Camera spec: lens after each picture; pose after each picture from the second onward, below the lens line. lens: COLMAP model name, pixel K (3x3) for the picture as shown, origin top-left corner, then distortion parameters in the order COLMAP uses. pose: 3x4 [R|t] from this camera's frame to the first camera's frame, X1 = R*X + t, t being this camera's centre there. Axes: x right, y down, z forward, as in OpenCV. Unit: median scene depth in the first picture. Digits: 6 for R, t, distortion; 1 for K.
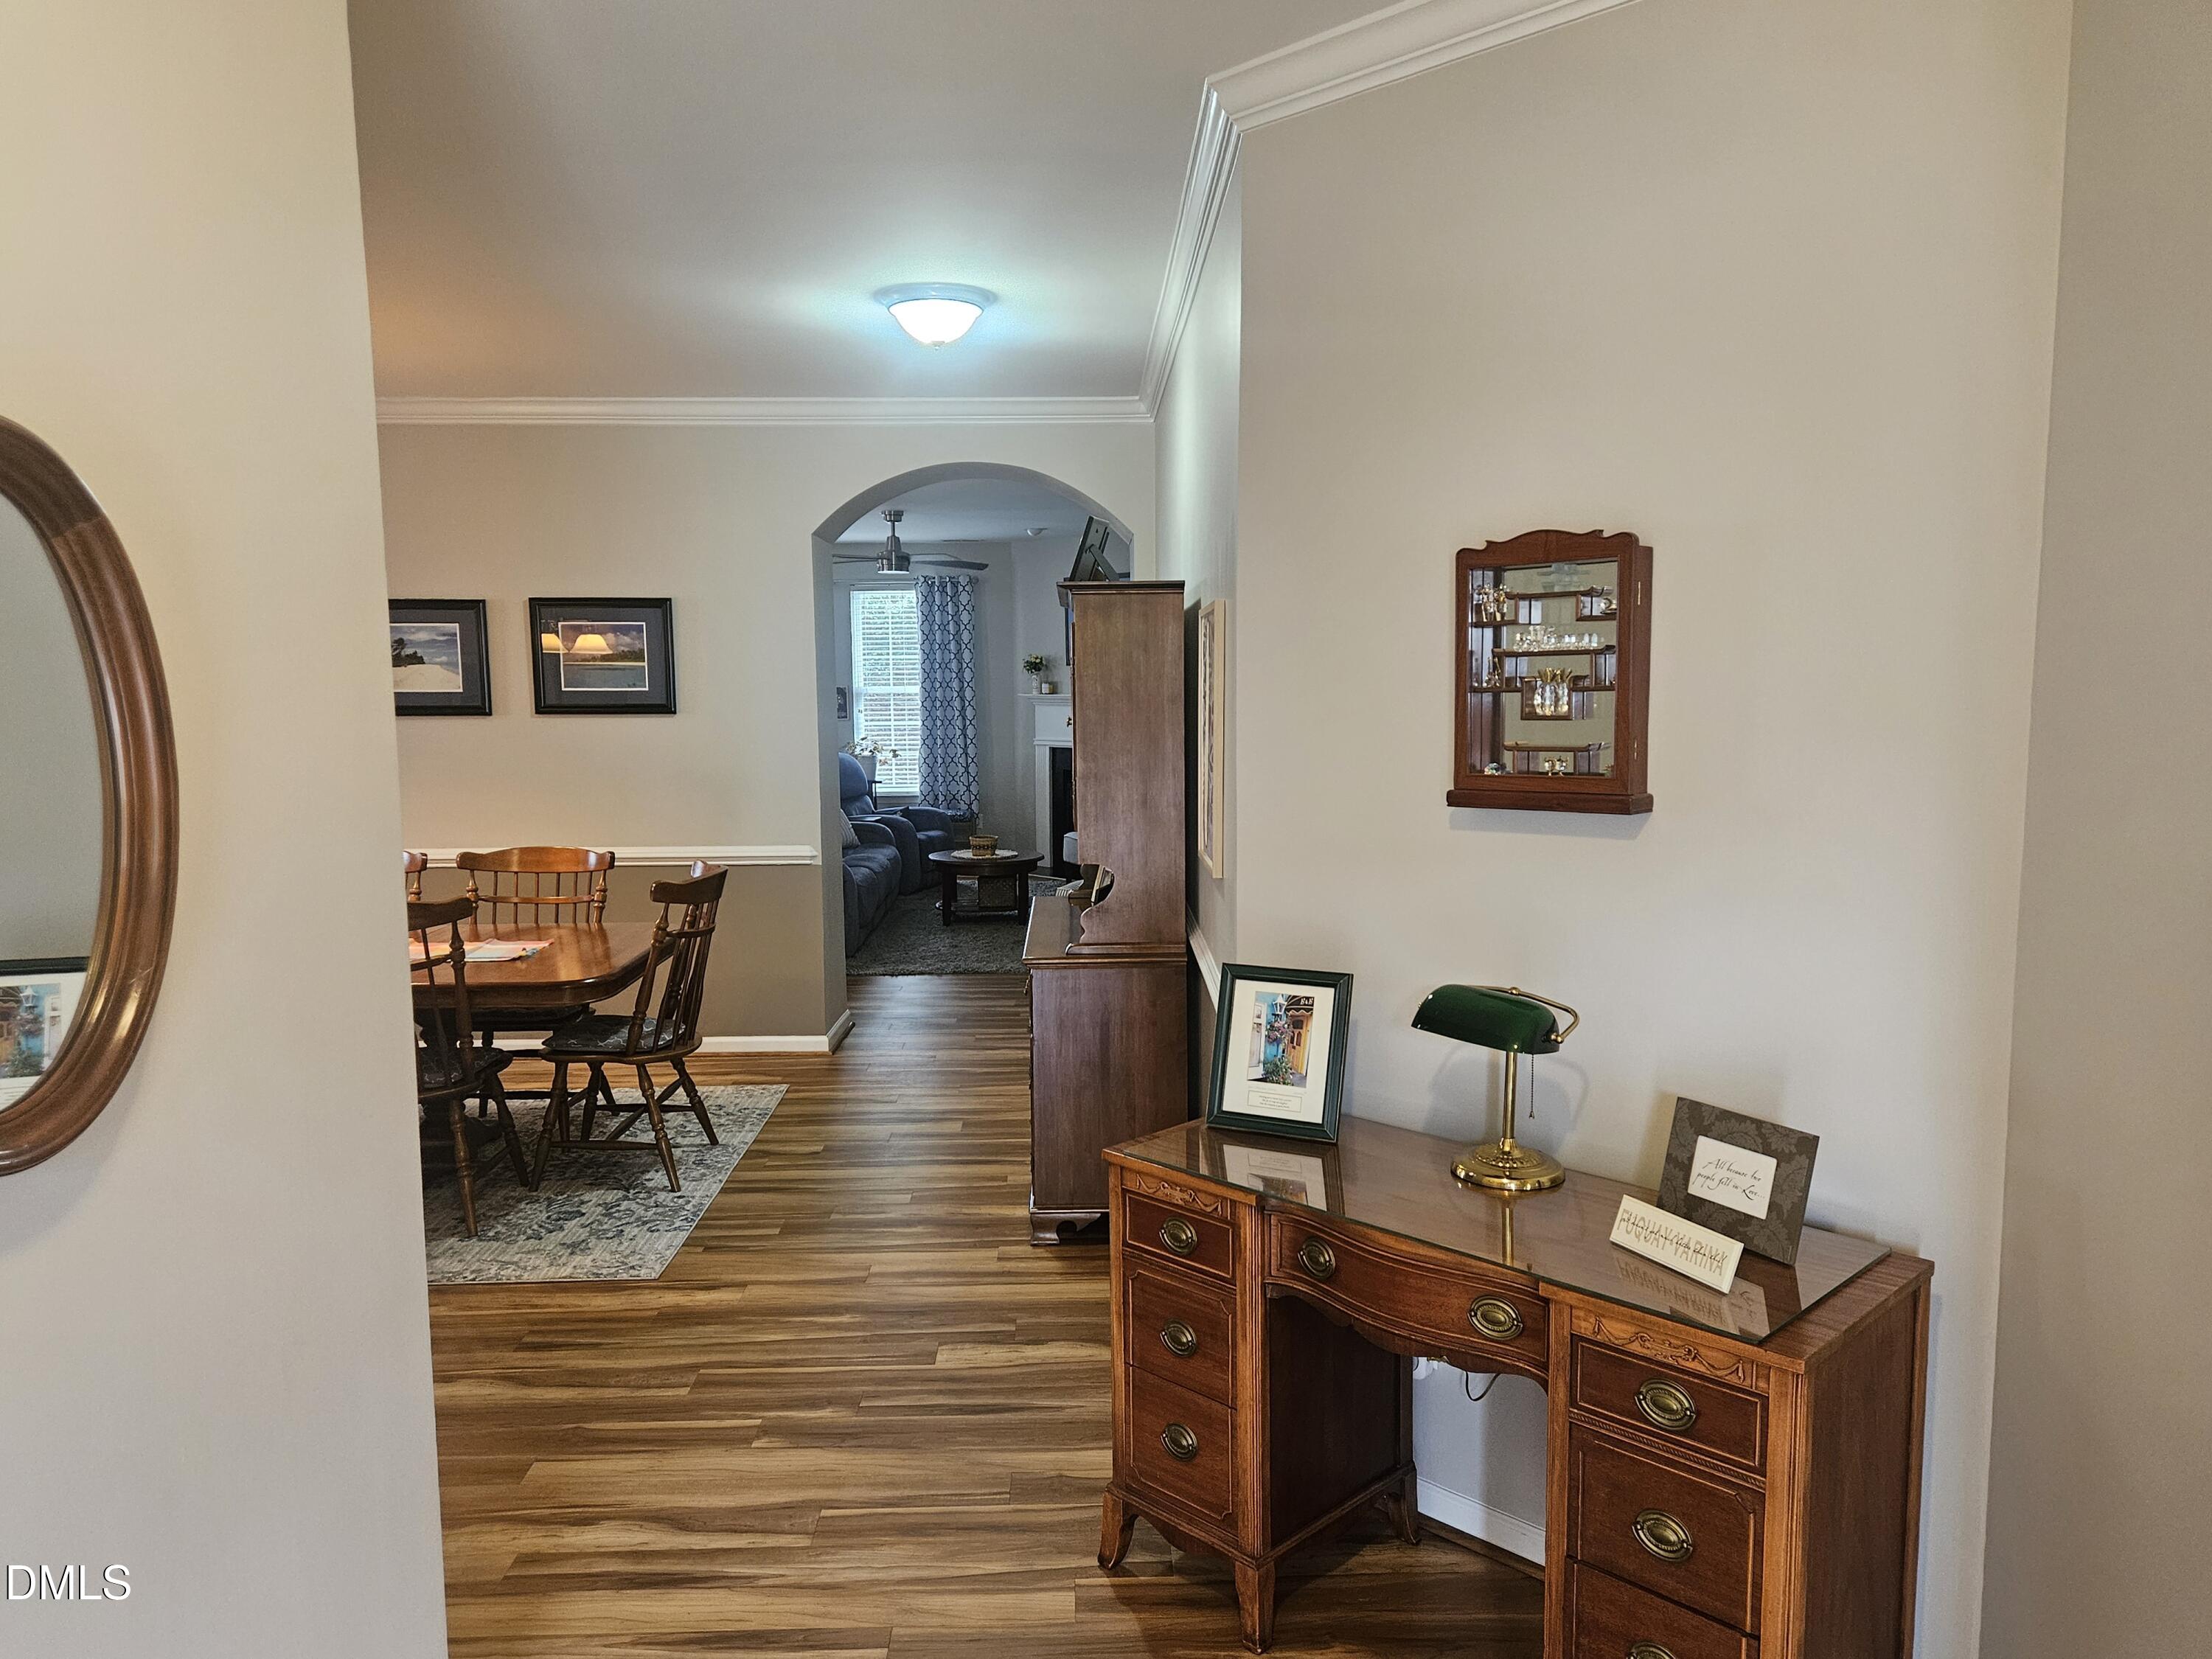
lens RADIAL K [[1477.0, 0, 1107.6], [0, 1477.0, 827.7], [0, 0, 1]] dist [-0.000760, -0.001359]
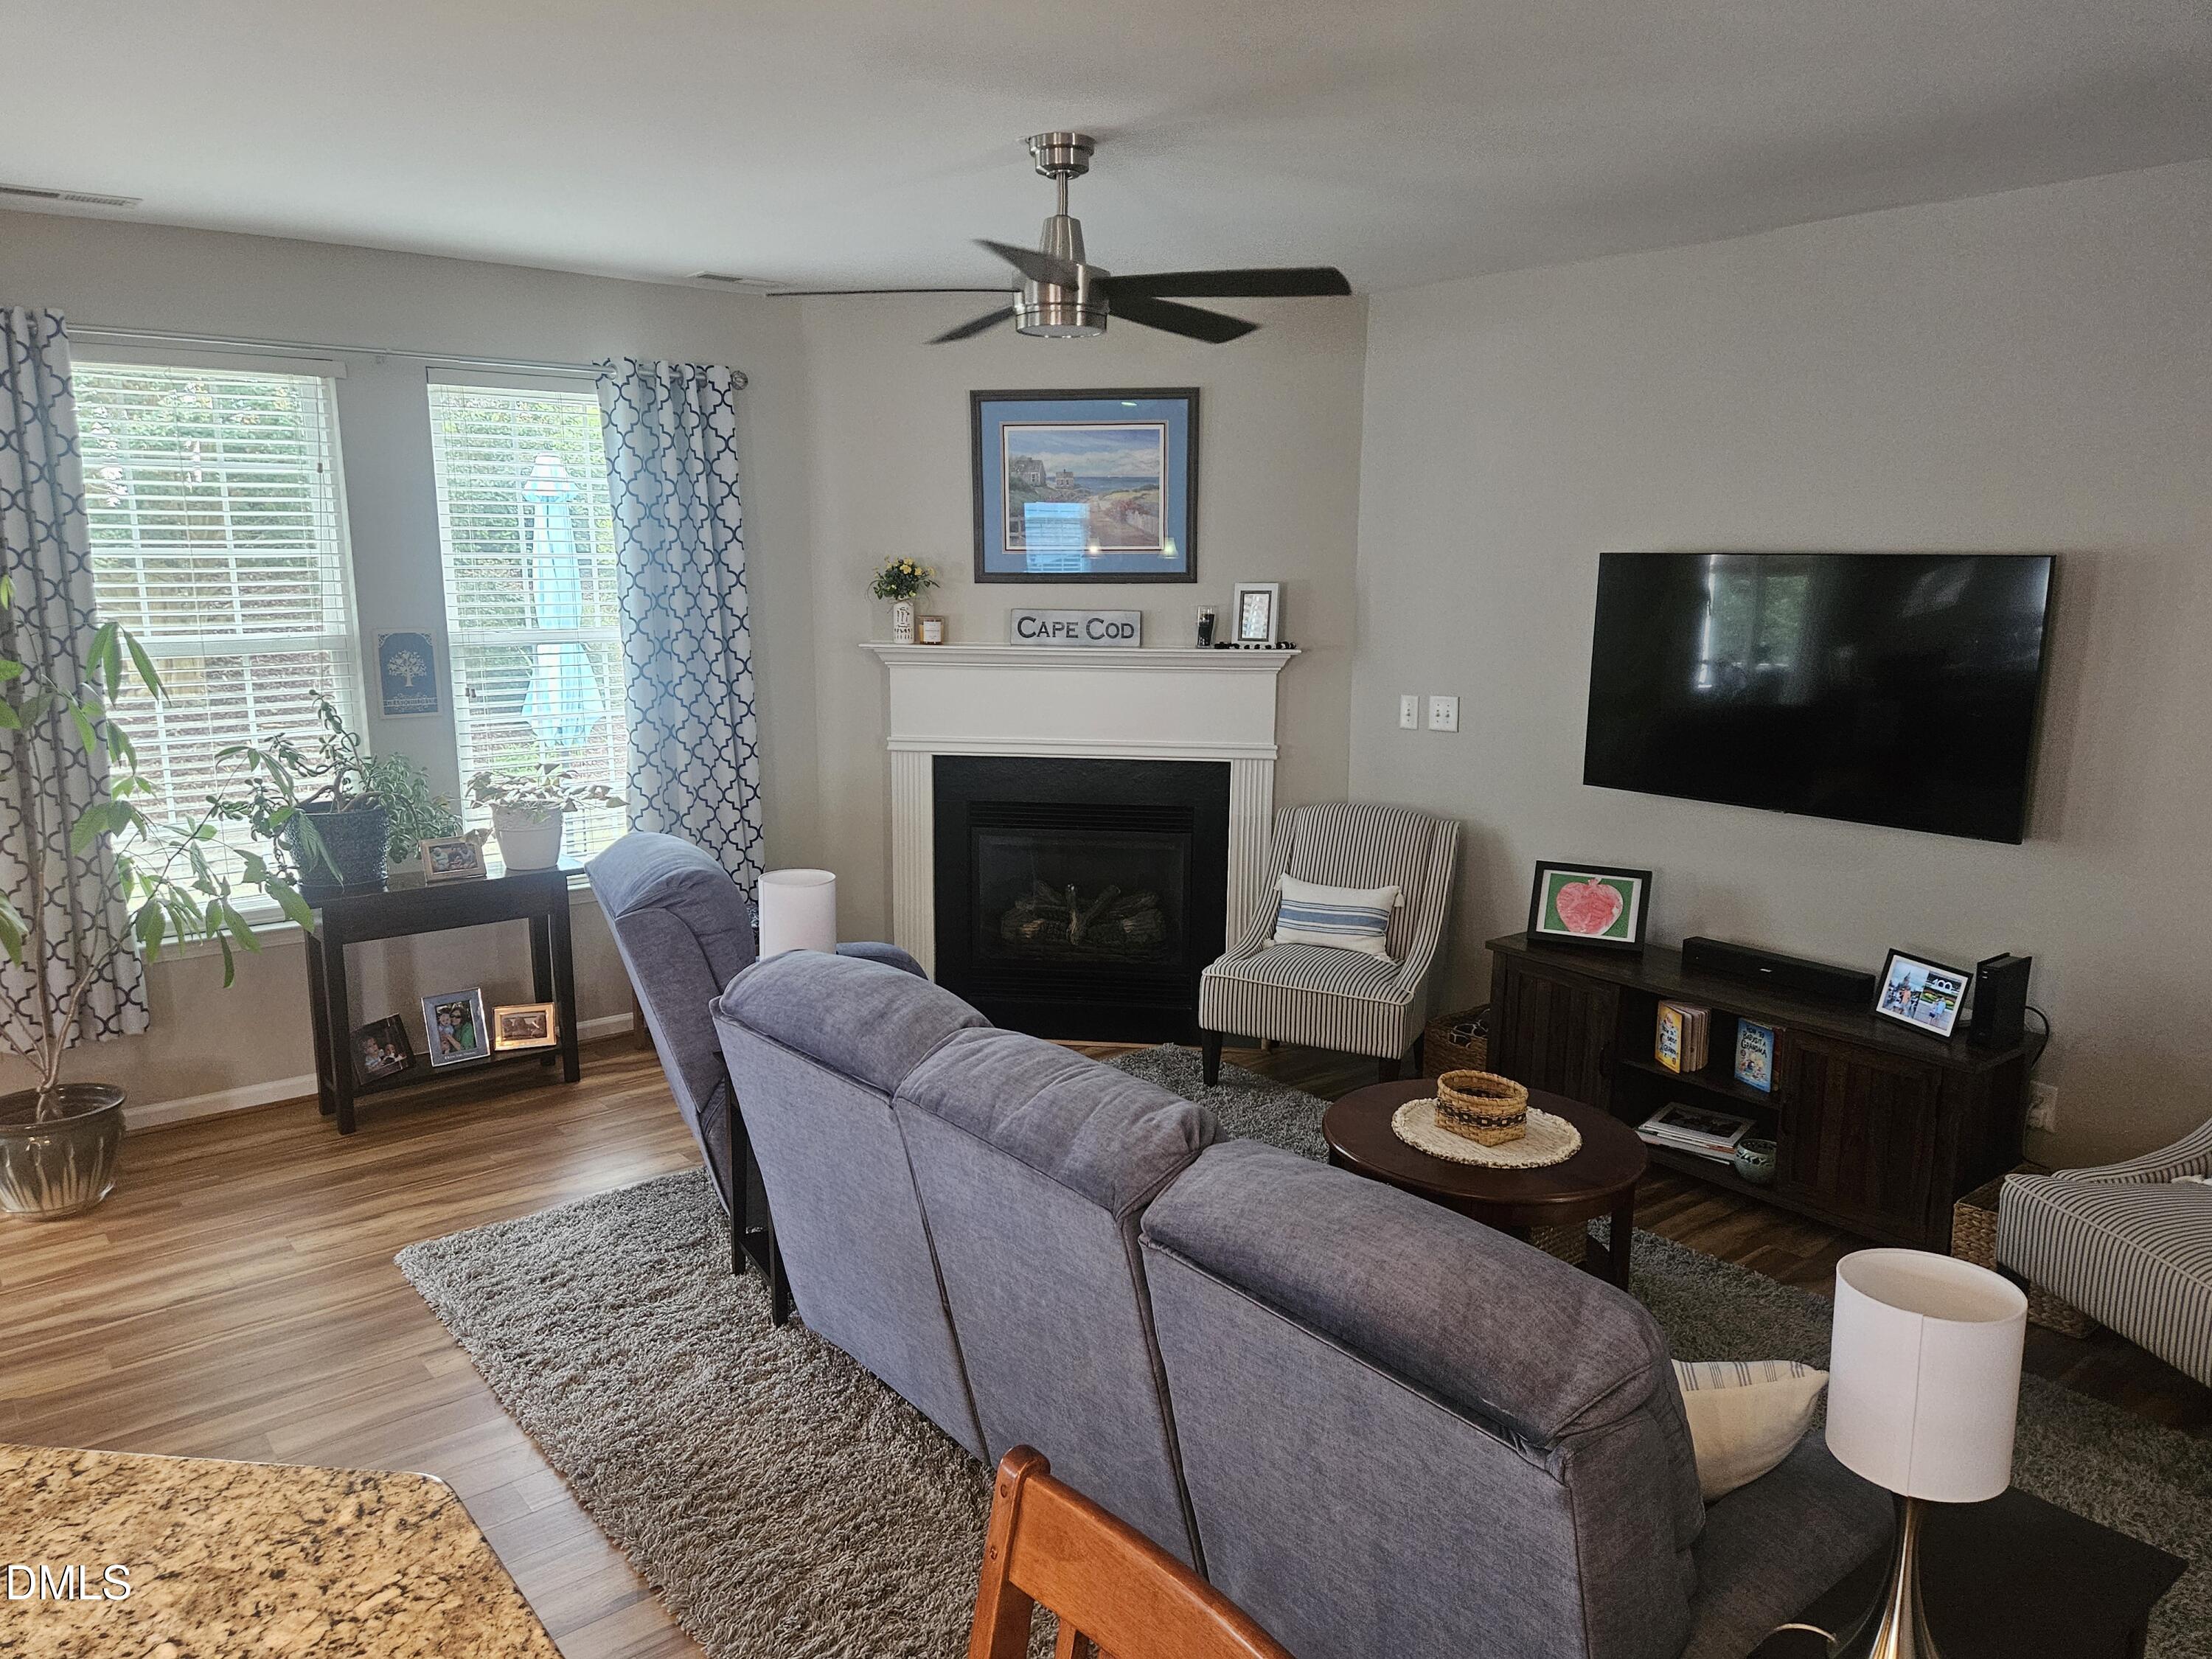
lens RADIAL K [[1477.0, 0, 1104.7], [0, 1477.0, 831.6], [0, 0, 1]] dist [-0.000760, -0.001359]
pose [[0.743635, -0.111946, 0.659148, -0.310518], [0.057793, 0.992955, 0.103438, -0.075523], [-0.666084, -0.038826, 0.744866, 0.605051]]
